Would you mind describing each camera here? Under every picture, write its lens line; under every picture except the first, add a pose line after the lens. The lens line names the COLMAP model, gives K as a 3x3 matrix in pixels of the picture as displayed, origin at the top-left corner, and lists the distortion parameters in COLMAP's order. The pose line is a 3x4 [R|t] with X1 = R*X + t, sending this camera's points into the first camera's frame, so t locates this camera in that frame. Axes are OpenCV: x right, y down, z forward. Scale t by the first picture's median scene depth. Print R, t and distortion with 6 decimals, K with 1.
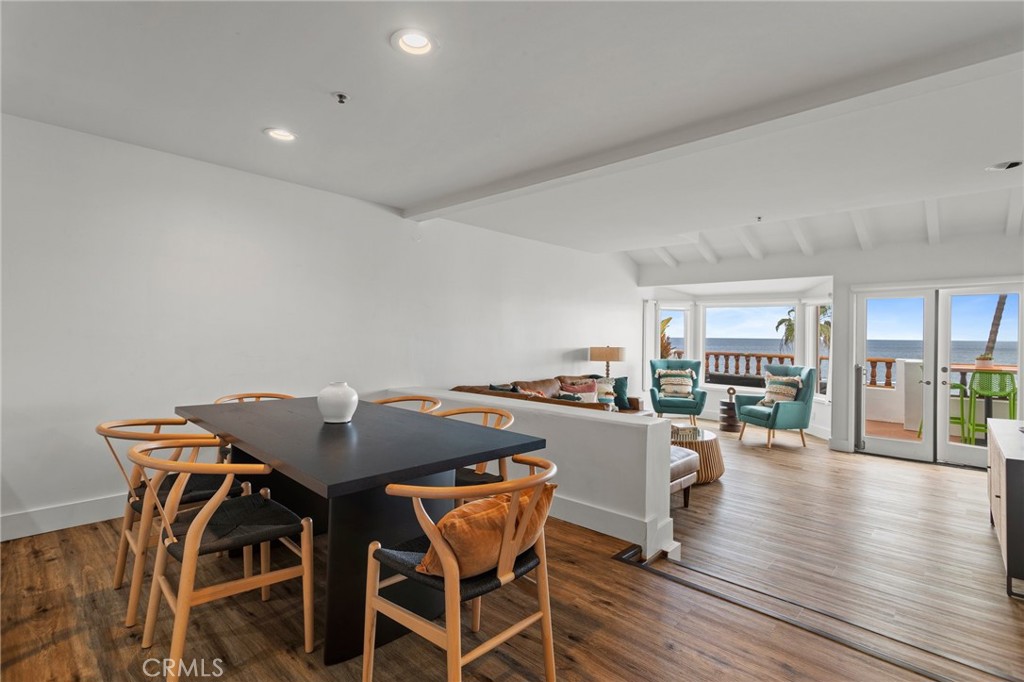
lens RADIAL K [[494.8, 0, 504.7], [0, 494.8, 335.5], [0, 0, 1]] dist [-0.000348, 0.003583]
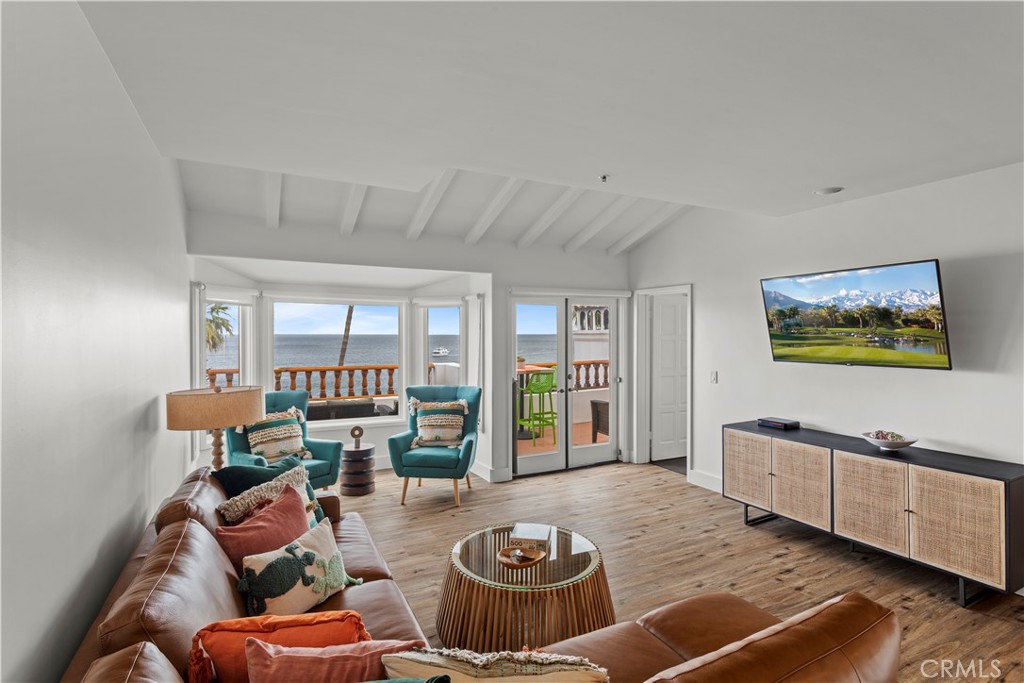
lens RADIAL K [[494.8, 0, 509.3], [0, 494.8, 335.3], [0, 0, 1]] dist [-0.000348, 0.003583]
pose [[0.351305, -0.015996, 0.936124, -0.091490], [0.010025, 0.999861, 0.013323, -0.025038], [-0.936207, 0.004704, 0.351417, 0.621501]]
